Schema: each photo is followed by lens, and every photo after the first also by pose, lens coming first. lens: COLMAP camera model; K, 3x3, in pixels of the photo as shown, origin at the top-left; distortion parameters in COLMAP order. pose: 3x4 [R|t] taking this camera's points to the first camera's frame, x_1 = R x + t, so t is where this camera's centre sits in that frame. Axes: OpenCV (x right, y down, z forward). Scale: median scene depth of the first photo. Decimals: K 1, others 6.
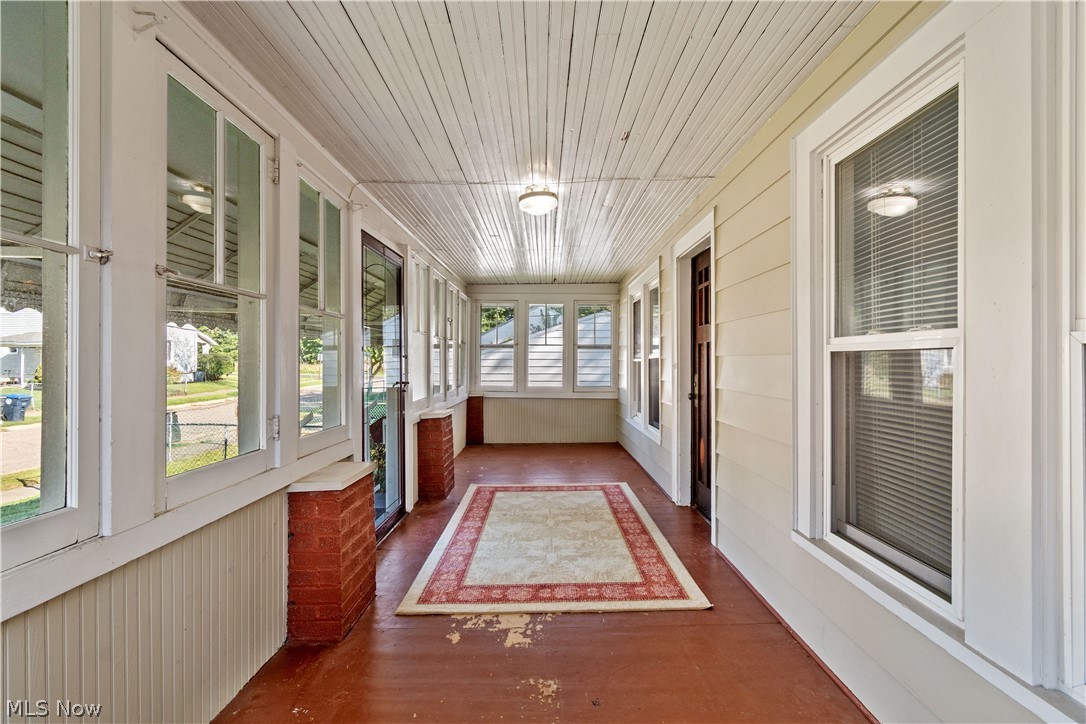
lens RADIAL K [[479.0, 0, 544.6], [0, 479.0, 360.6], [0, 0, 1]] dist [0.003420, -0.002139]
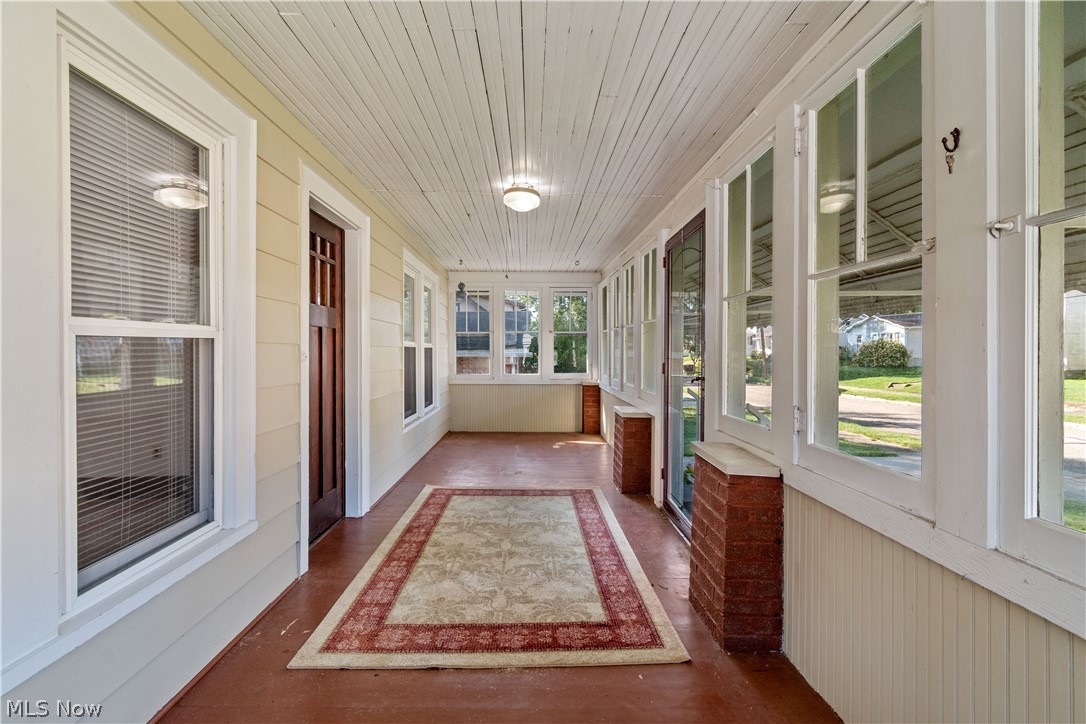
lens RADIAL K [[479.0, 0, 542.1], [0, 479.0, 356.0], [0, 0, 1]] dist [0.003420, -0.002139]
pose [[-0.999719, -0.000453, -0.023695, -0.030410], [-0.000599, 0.999981, 0.006156, 0.008067], [0.023691, 0.006168, -0.999700, 1.887483]]
